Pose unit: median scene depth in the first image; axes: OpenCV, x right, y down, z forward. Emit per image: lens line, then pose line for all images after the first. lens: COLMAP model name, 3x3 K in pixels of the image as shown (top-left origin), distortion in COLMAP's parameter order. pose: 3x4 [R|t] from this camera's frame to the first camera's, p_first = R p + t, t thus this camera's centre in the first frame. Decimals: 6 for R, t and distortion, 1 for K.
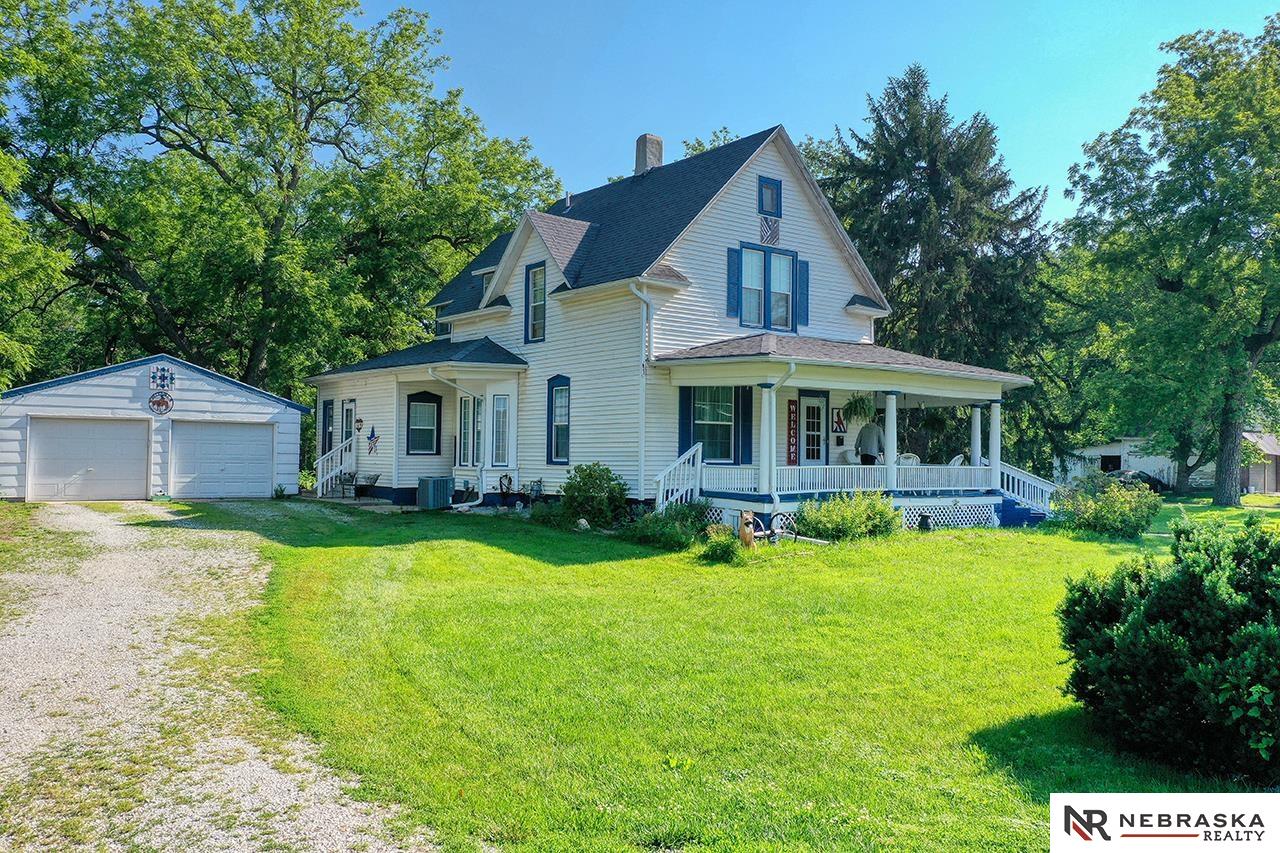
lens RADIAL K [[1026.5, 0, 649.3], [0, 1026.5, 427.8], [0, 0, 1]] dist [0.014189, 0.004877]
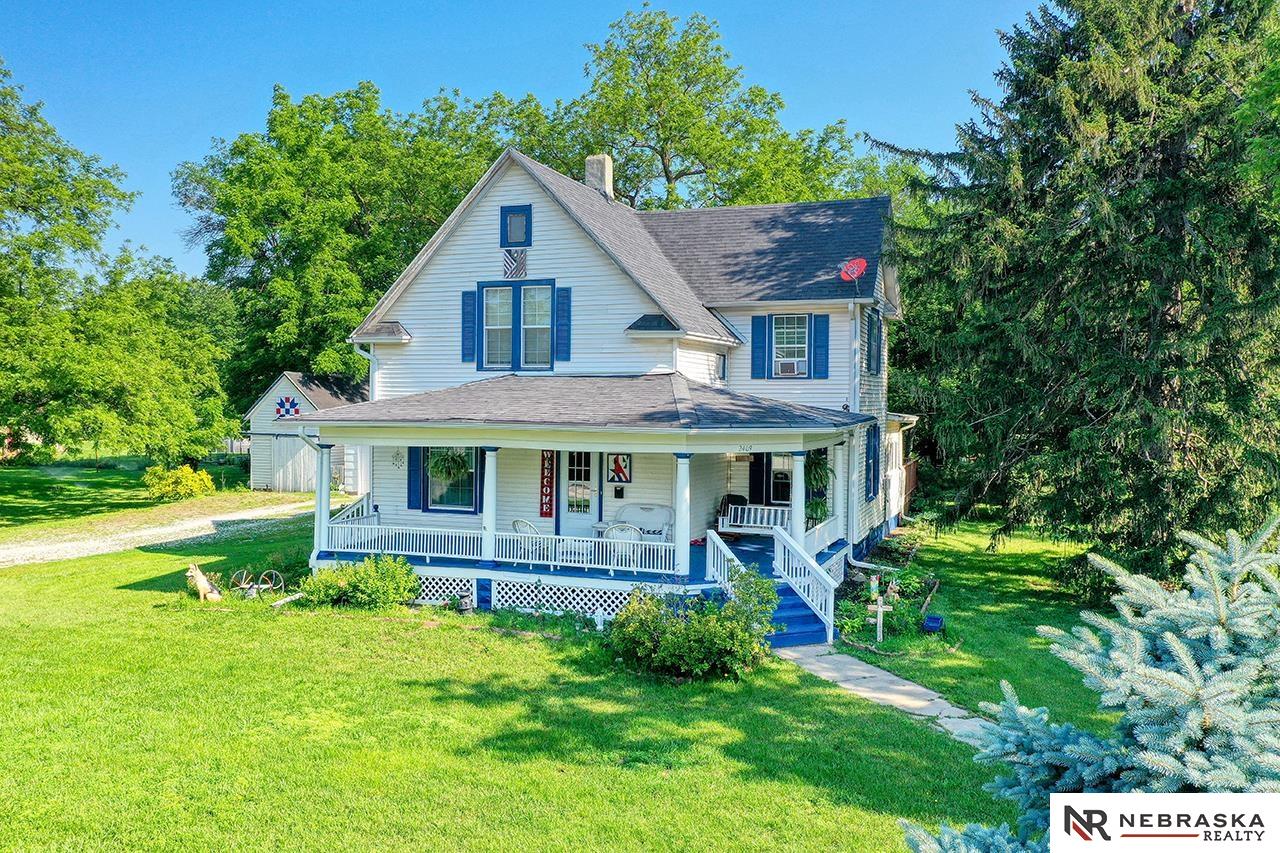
lens RADIAL K [[1026.5, 0, 640.1], [0, 1026.5, 427.8], [0, 0, 1]] dist [0.014189, 0.004877]
pose [[0.517257, 0.016219, -0.855677, 0.949566], [0.020879, 0.999284, 0.031562, -0.069205], [0.855576, -0.034191, 0.516548, 0.602043]]
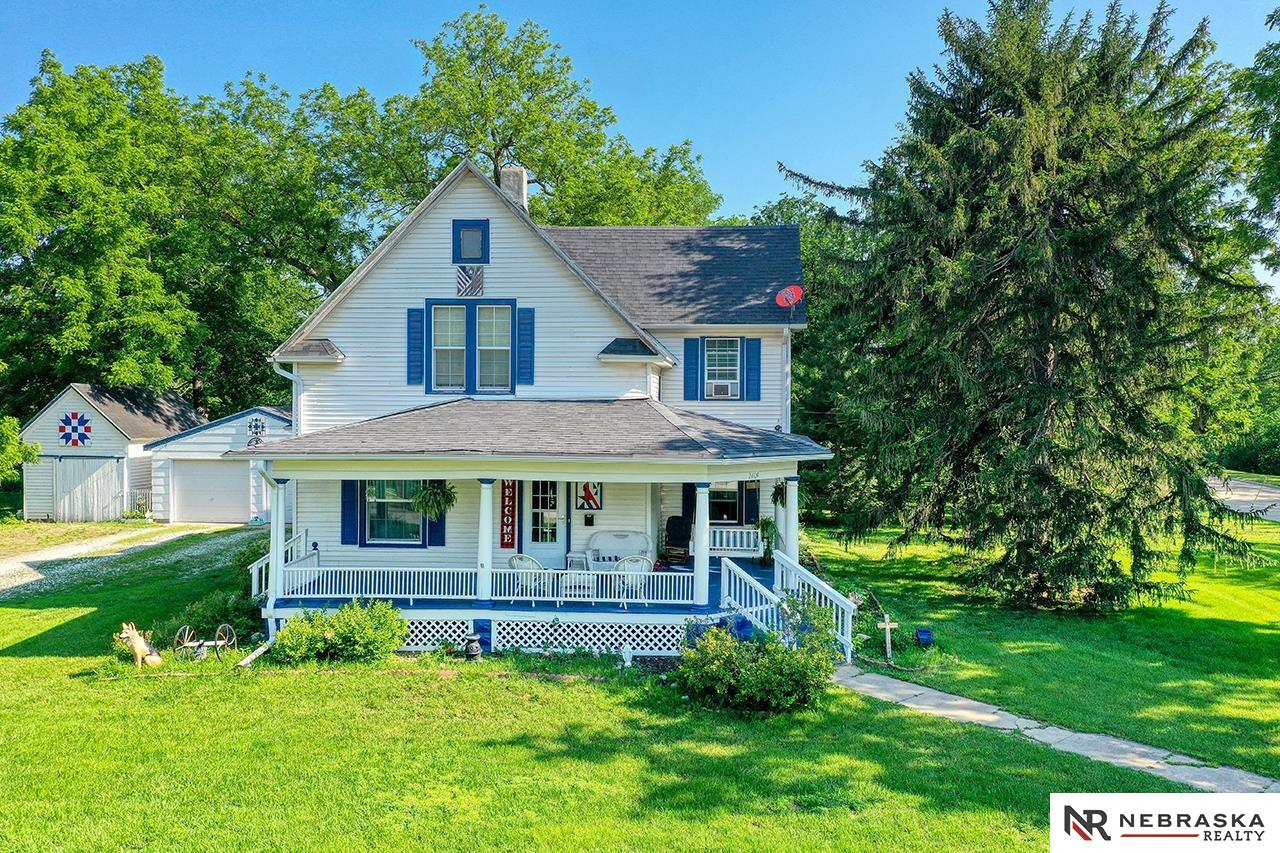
lens RADIAL K [[1026.5, 0, 642.8], [0, 1026.5, 427.5], [0, 0, 1]] dist [0.014189, 0.004877]
pose [[0.742449, 0.009853, -0.669830, 0.796517], [0.020612, 0.999082, 0.037542, -0.094765], [0.669585, -0.041680, 0.741565, 0.436932]]
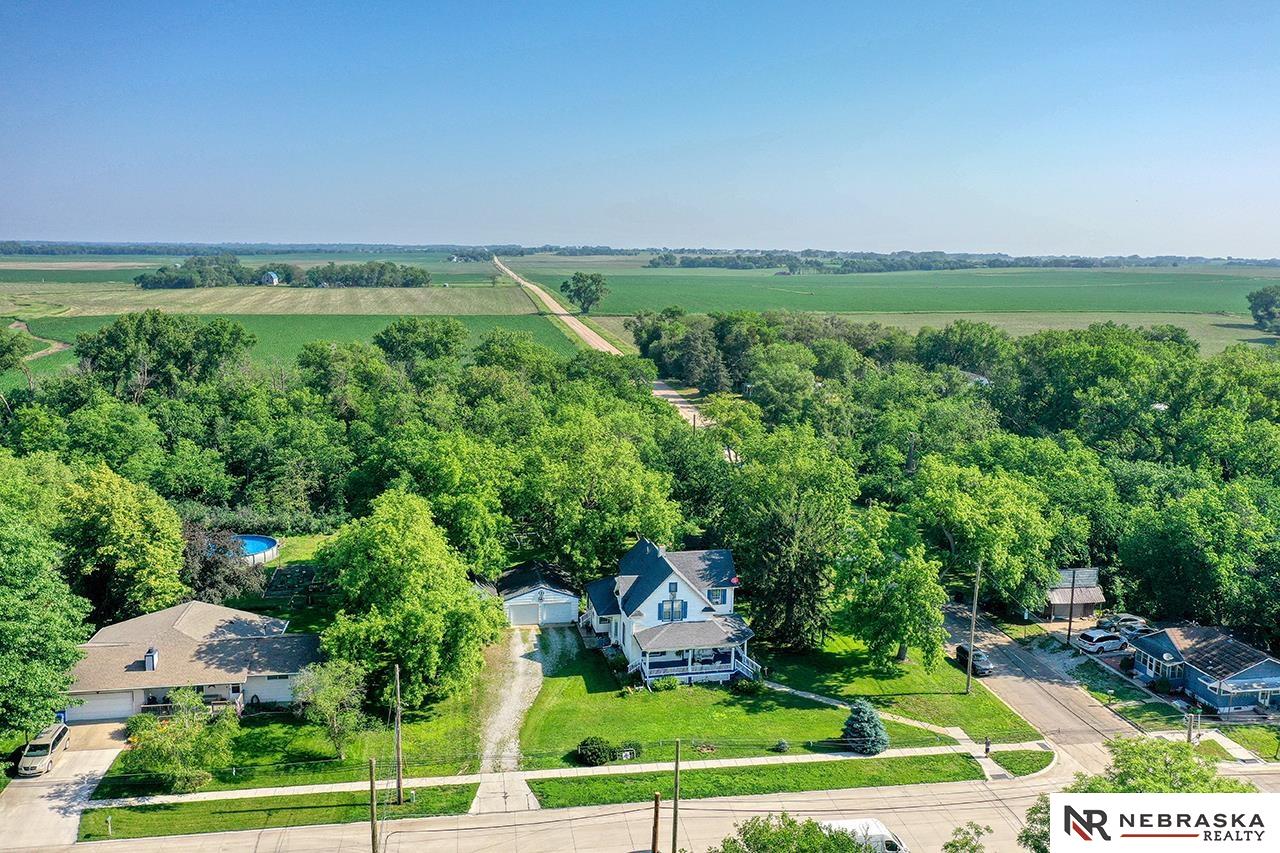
lens RADIAL K [[1026.5, 0, 637.3], [0, 1026.5, 432.0], [0, 0, 1]] dist [0.014189, 0.004877]
pose [[0.895216, 0.075337, -0.439218, 1.577203], [0.009277, 0.982242, 0.187387, -1.459939], [0.445536, -0.171826, 0.878620, -2.217339]]
